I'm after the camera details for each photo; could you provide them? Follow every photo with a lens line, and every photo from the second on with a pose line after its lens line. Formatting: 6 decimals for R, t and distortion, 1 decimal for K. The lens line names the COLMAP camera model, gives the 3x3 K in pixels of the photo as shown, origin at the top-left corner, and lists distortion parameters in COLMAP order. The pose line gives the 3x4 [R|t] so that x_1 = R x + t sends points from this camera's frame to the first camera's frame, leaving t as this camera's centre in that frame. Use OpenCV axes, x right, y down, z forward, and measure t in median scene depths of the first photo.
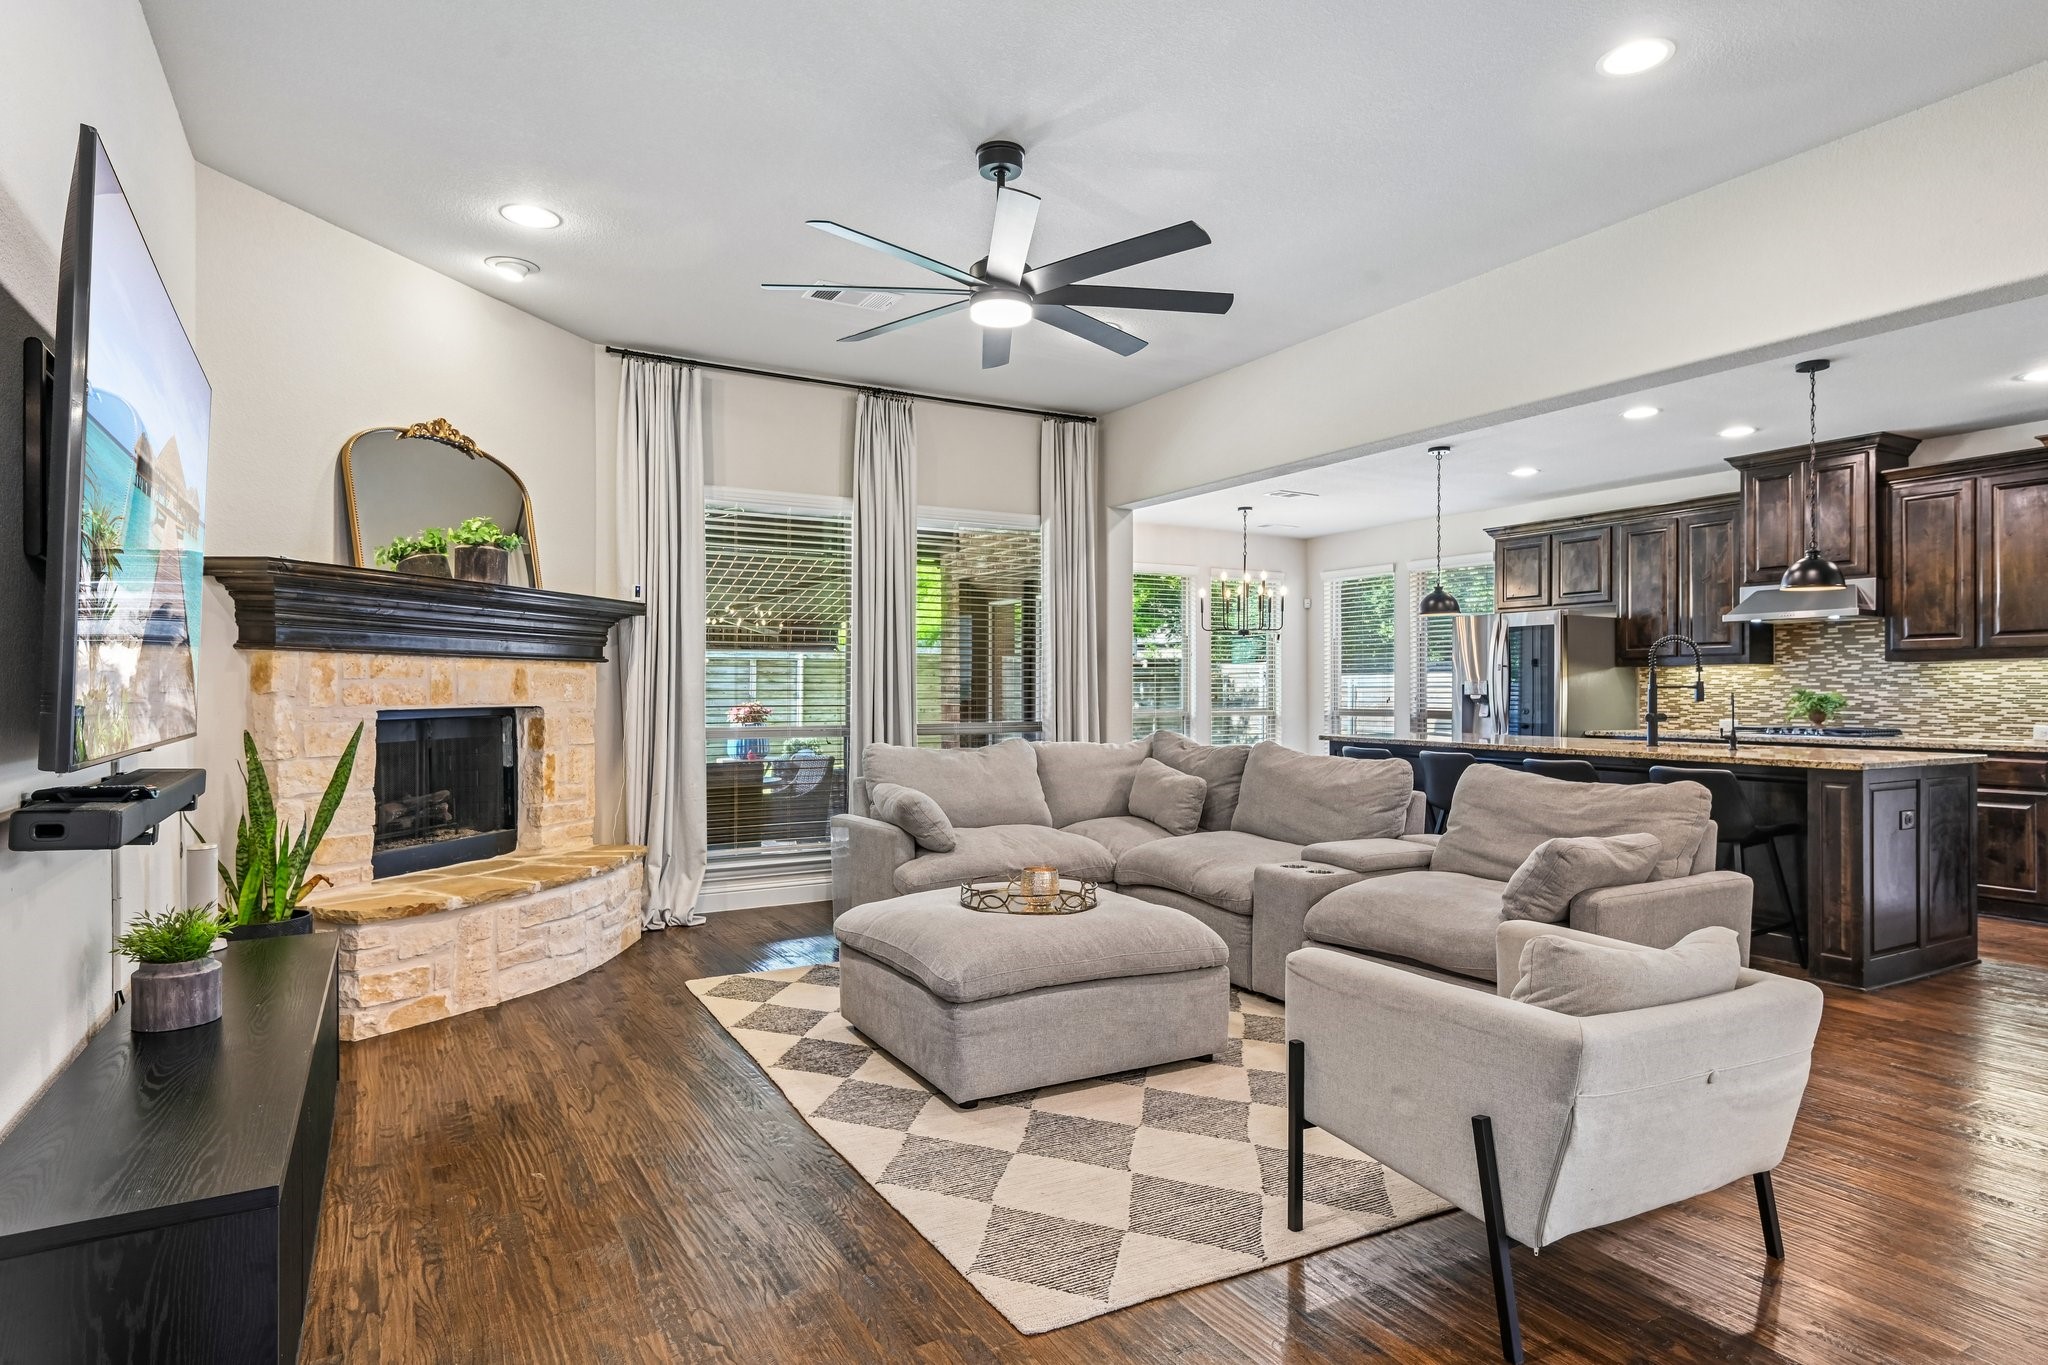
lens RADIAL K [[1131.9, 0, 1040.2], [0, 1131.9, 687.3], [0, 0, 1]] dist [0.016848, -0.008441]
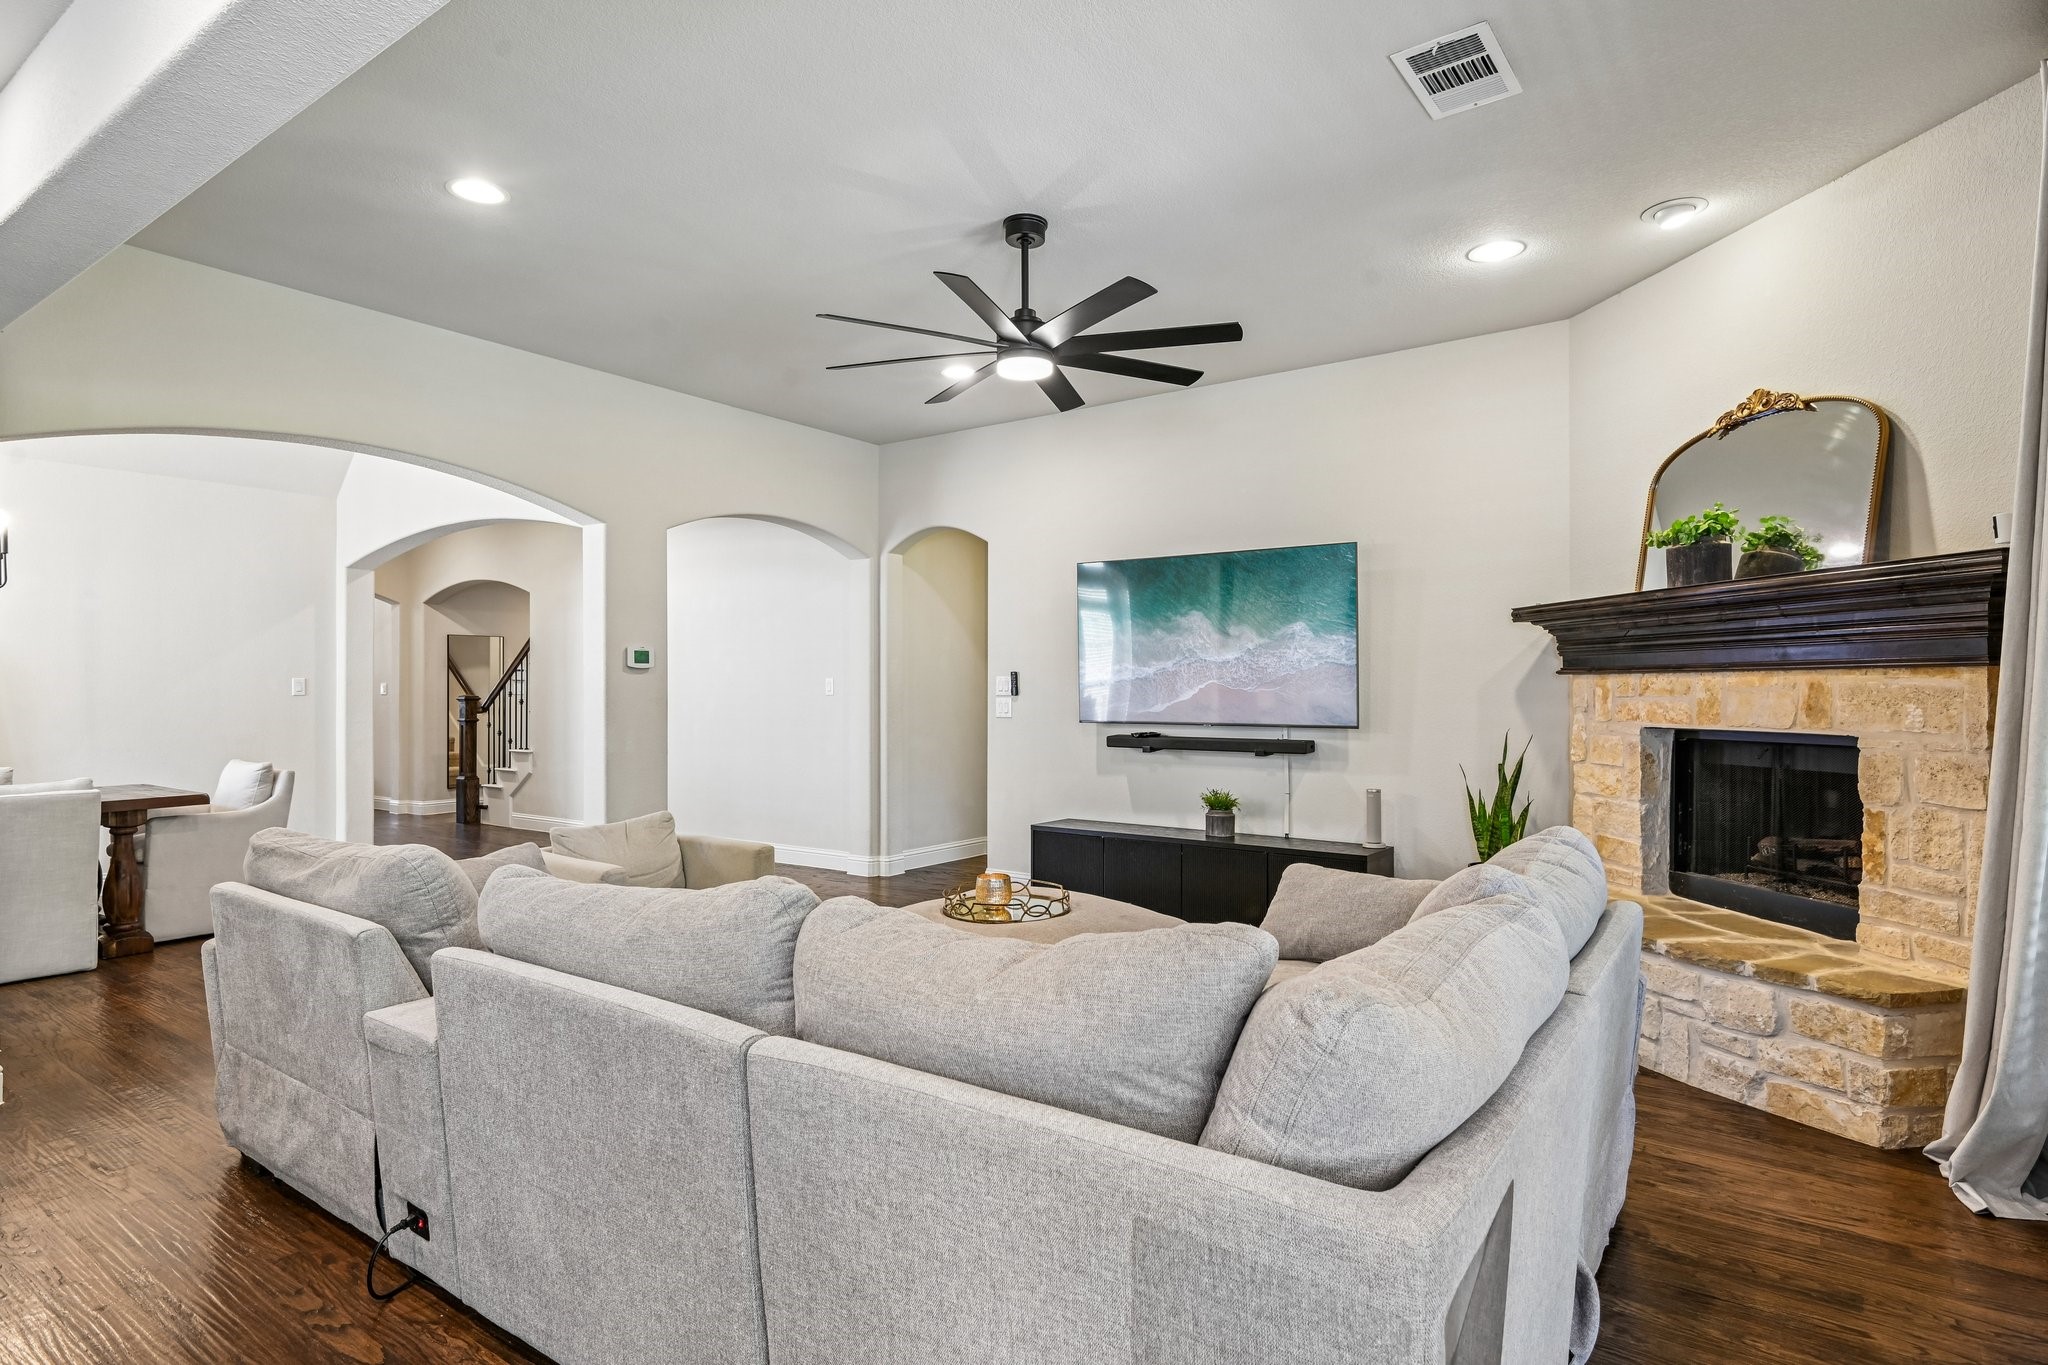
lens RADIAL K [[1074.7, 0, 1018.3], [0, 1074.7, 684.6], [0, 0, 1]] dist [0.010108, -0.005250]
pose [[-0.918389, -0.000405, -0.395679, 0.267168], [0.002010, 0.999982, -0.005689, -0.011449], [0.395674, -0.006020, -0.918371, 1.360721]]
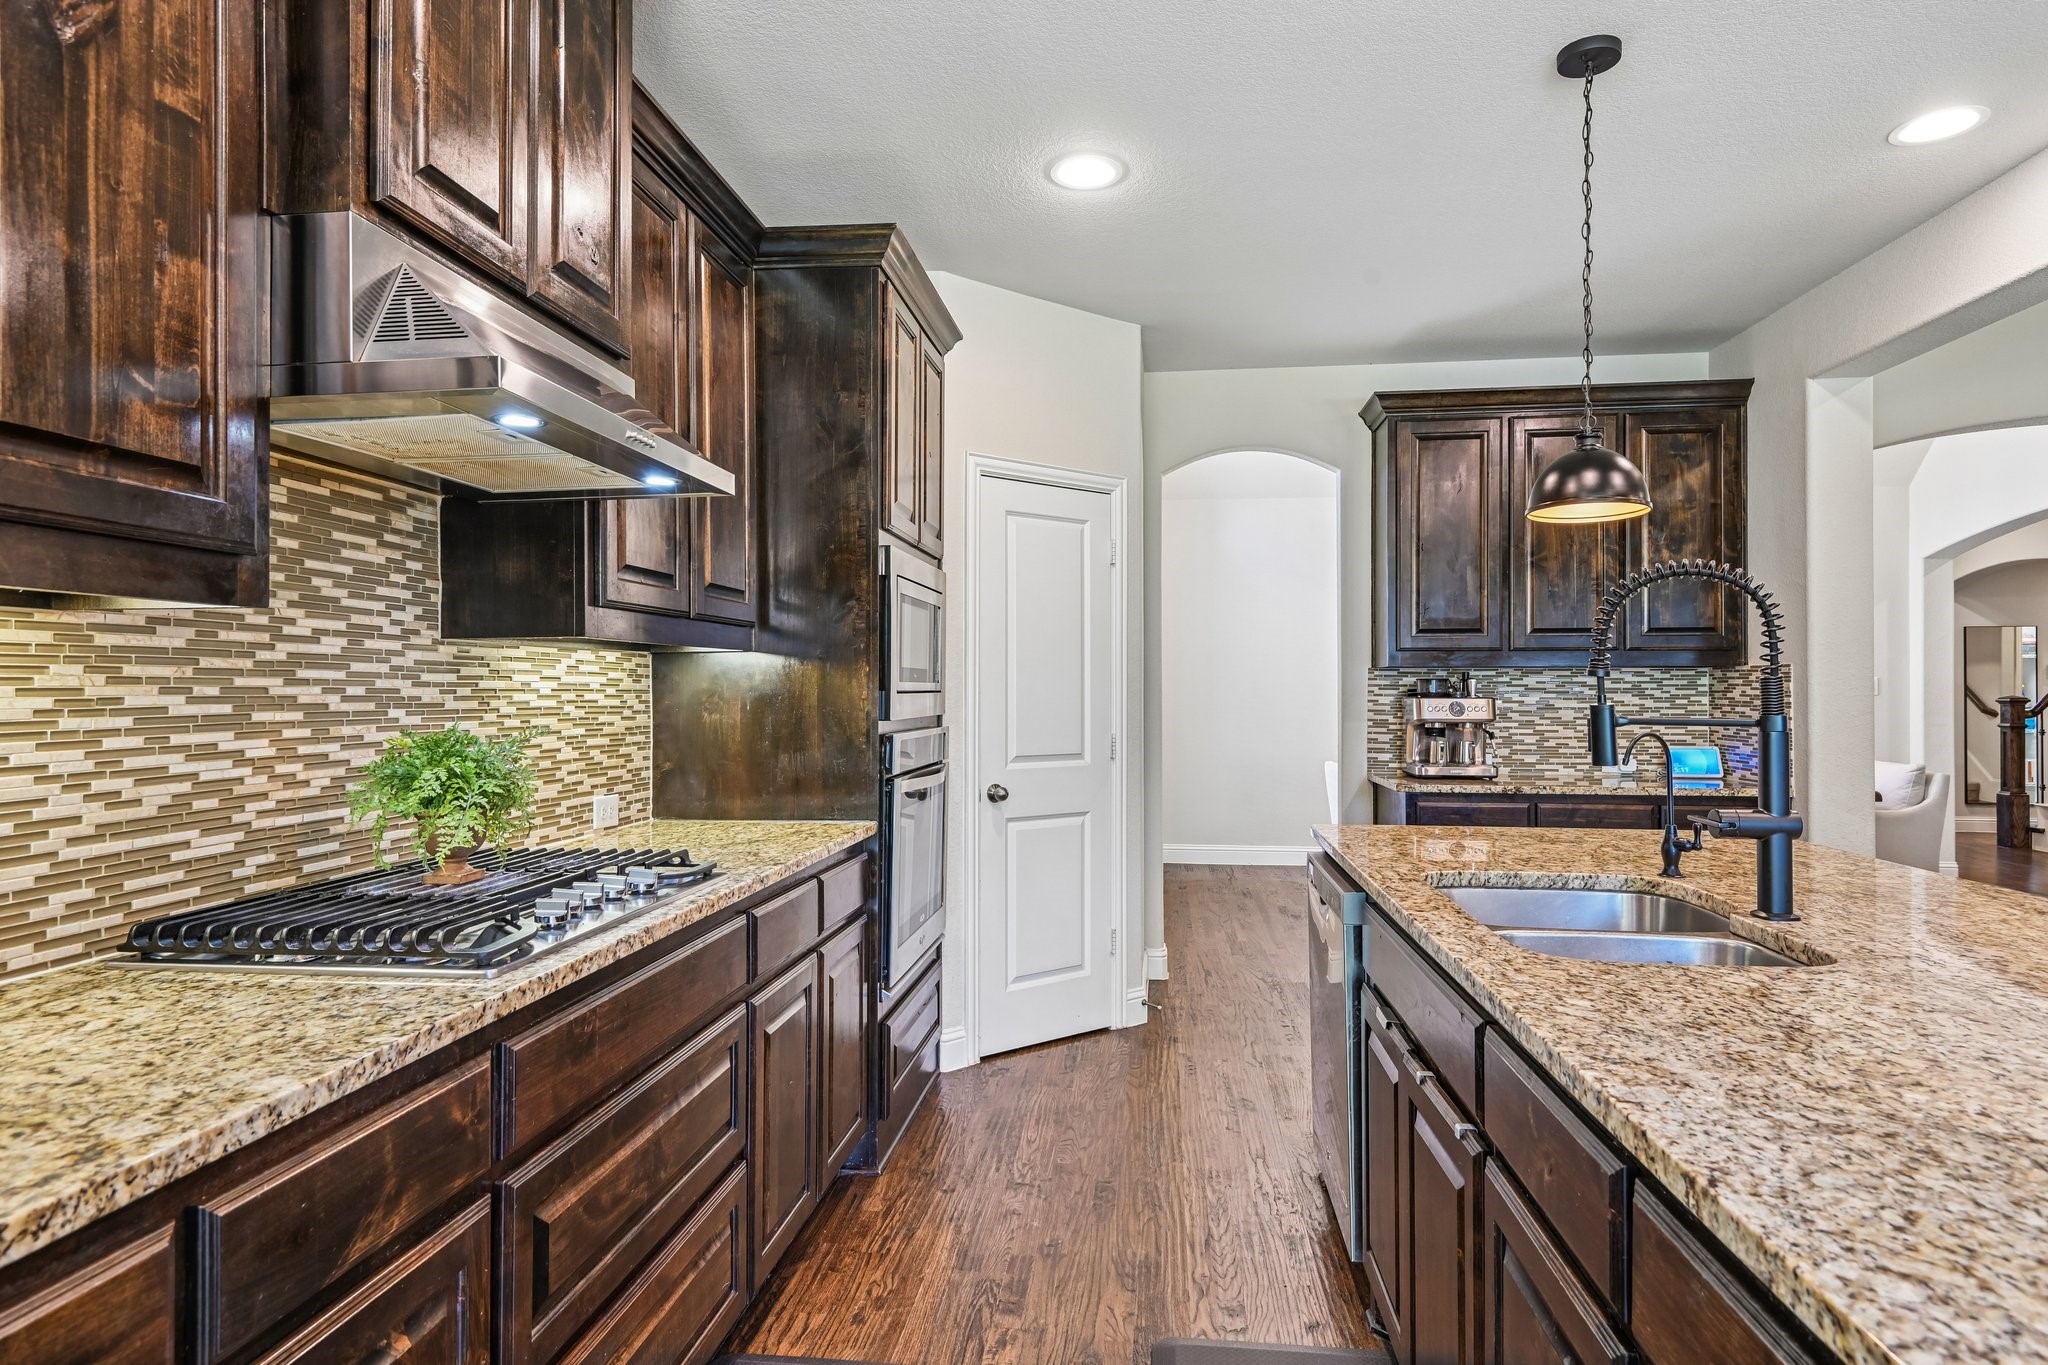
lens RADIAL K [[1131.9, 0, 1039.3], [0, 1131.9, 680.1], [0, 0, 1]] dist [0.016848, -0.008441]
pose [[-0.801647, 0.004378, 0.597782, 0.557386], [-0.002357, 0.999942, -0.010484, -0.009169], [-0.597794, -0.009814, -0.801590, 1.481608]]
